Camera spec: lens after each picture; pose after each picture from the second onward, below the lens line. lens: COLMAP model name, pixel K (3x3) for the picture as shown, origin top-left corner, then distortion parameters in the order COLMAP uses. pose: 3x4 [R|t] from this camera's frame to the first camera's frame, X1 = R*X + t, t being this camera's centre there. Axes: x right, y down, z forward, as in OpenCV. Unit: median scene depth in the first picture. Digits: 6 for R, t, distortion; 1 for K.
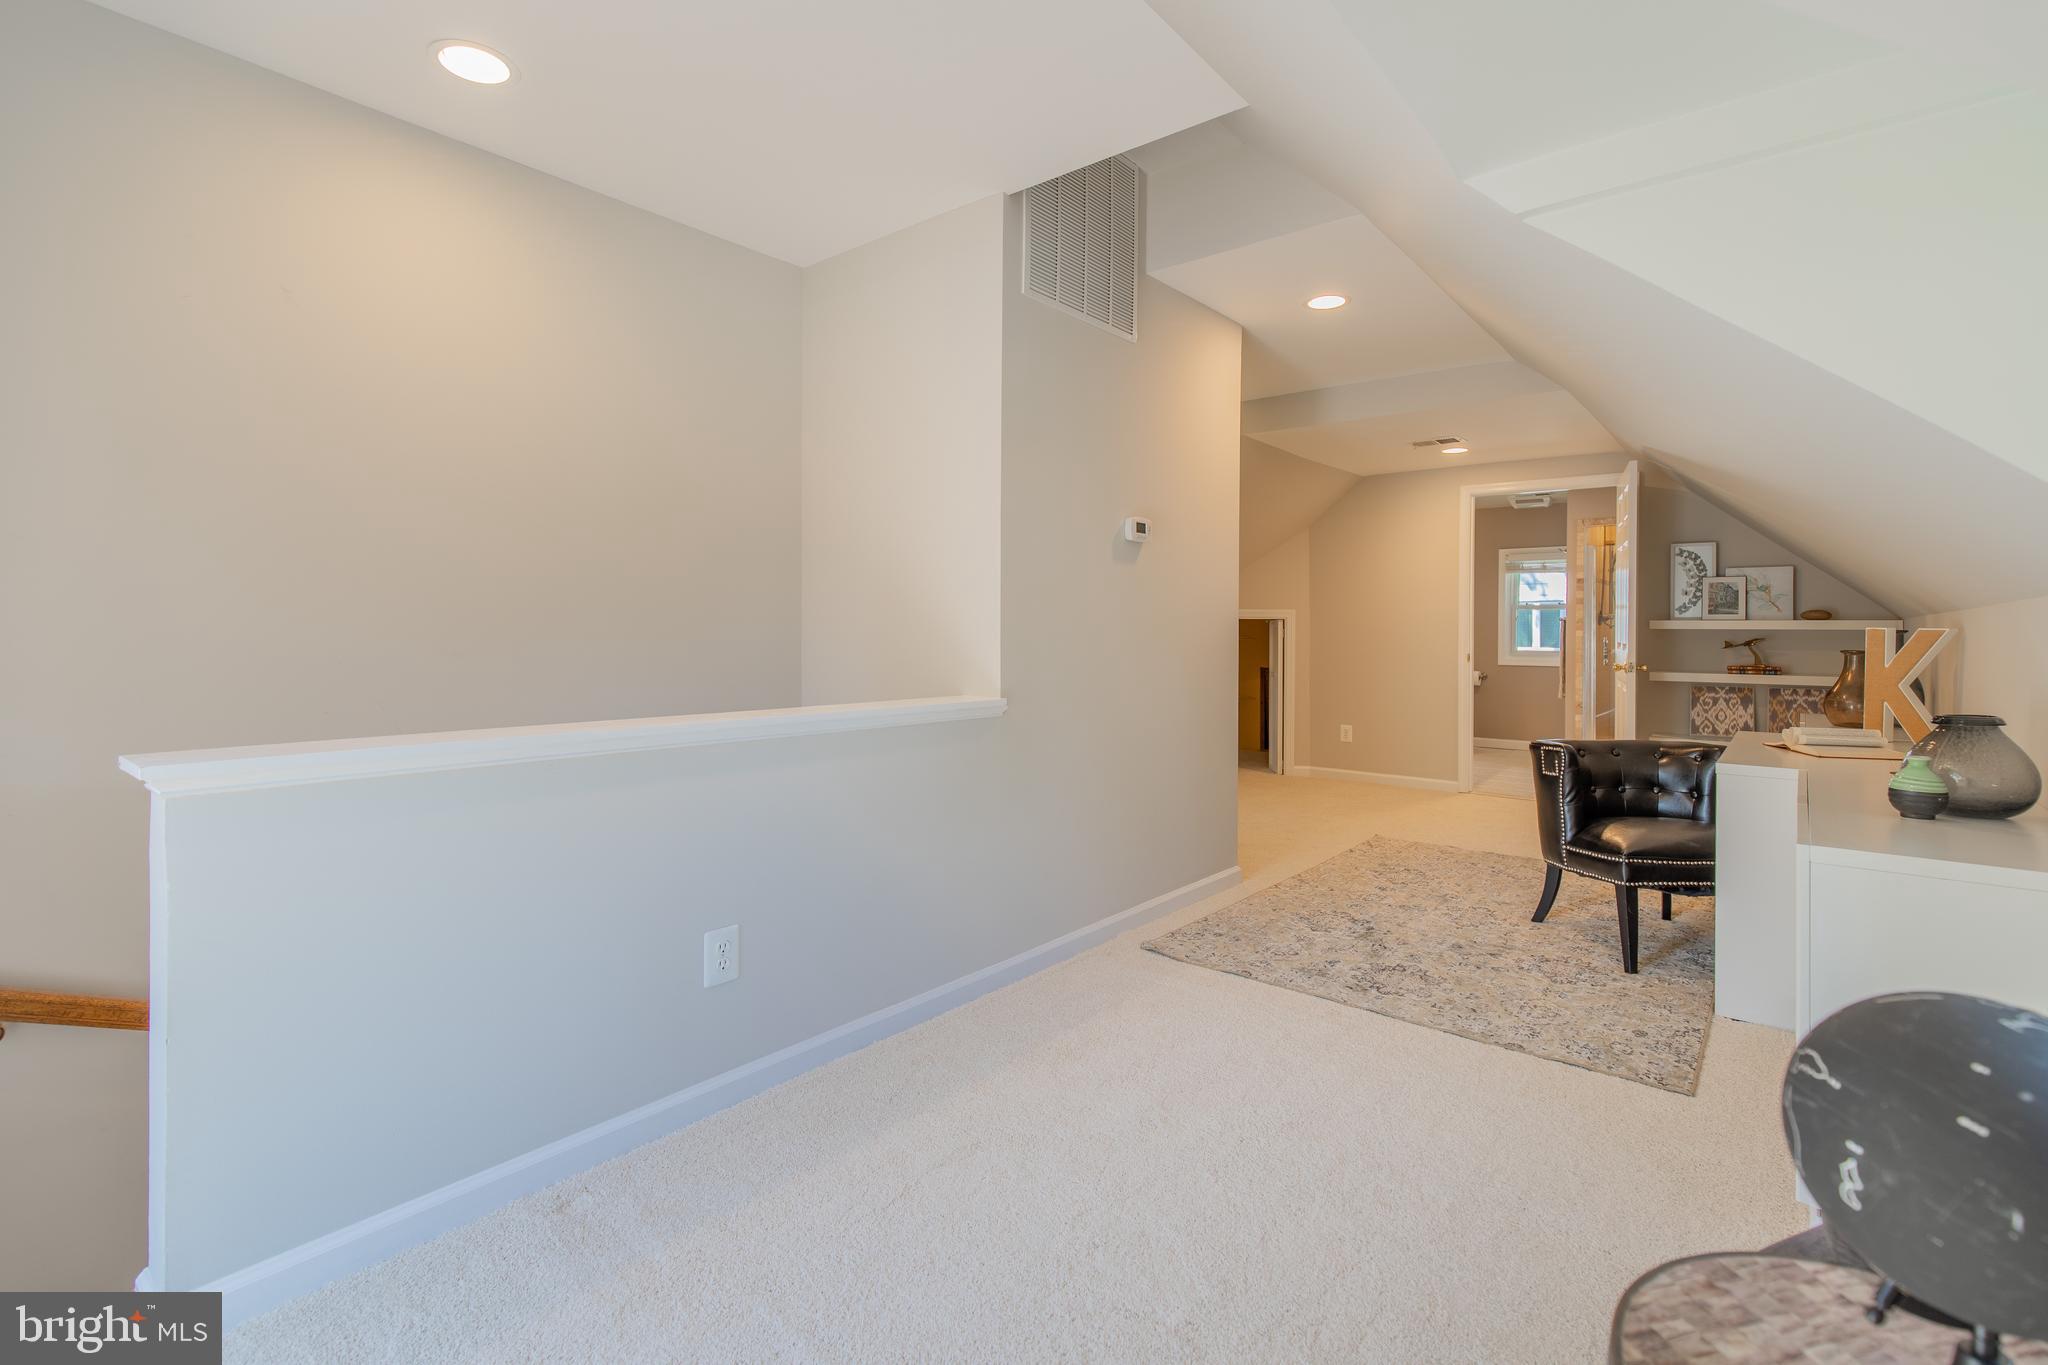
lens RADIAL K [[930.5, 0, 1024.0], [0, 930.5, 627.4], [0, 0, 1]] dist [0.000005, -0.000105]
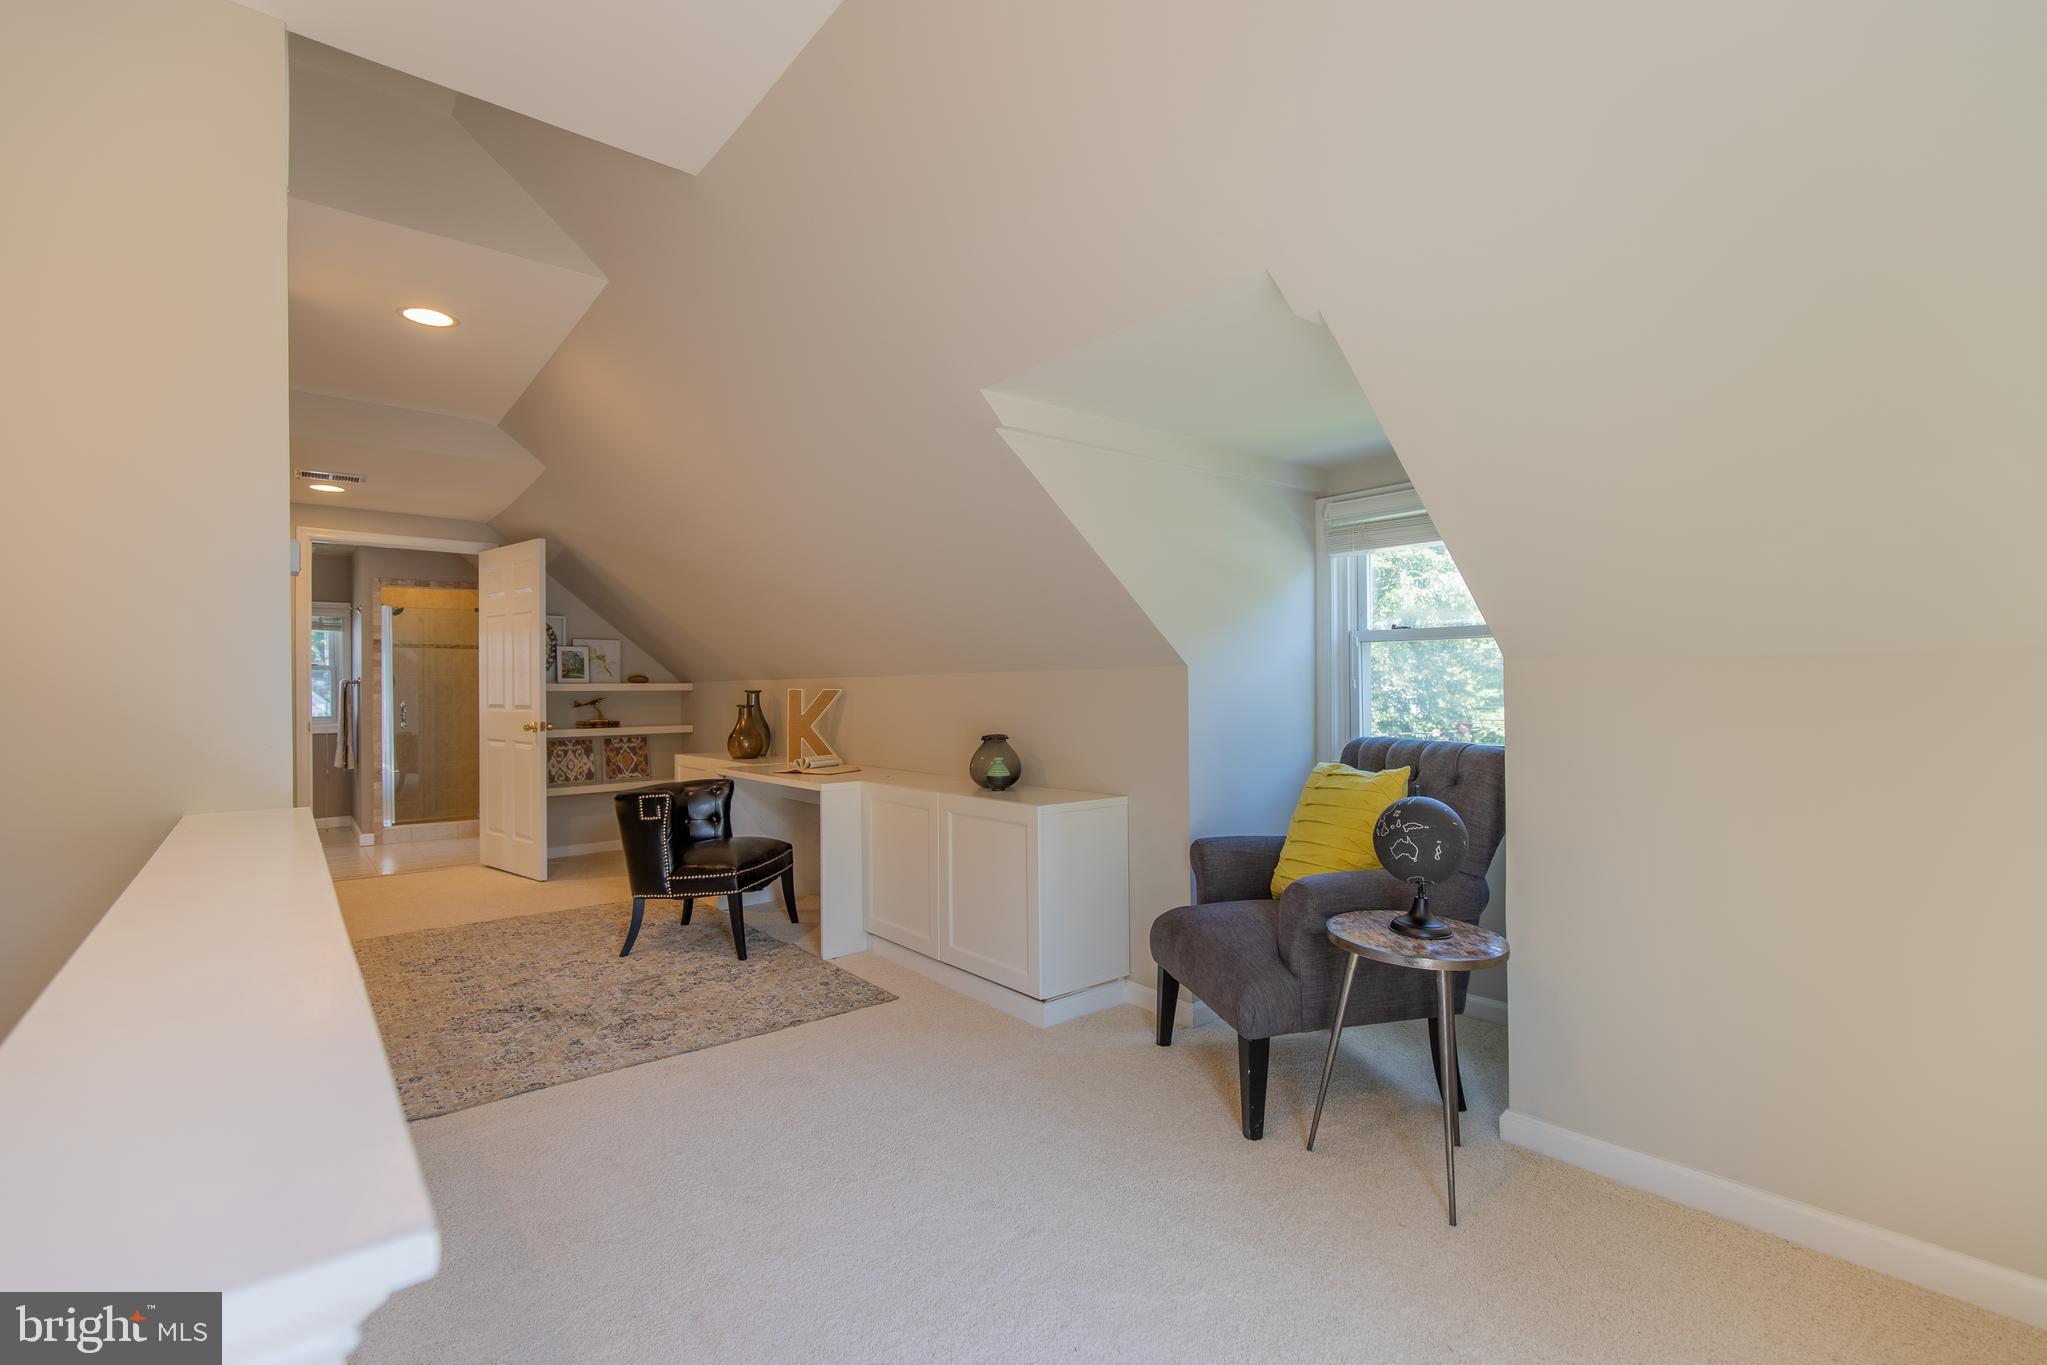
lens RADIAL K [[950.2, 0, 1033.4], [0, 950.2, 679.1], [0, 0, 1]] dist [0.016795, 0.000013]
pose [[0.182529, 0.002745, 0.983197, -0.487667], [0.006920, 0.999968, -0.004076, -0.006255], [-0.983176, 0.007548, 0.182504, 0.313137]]
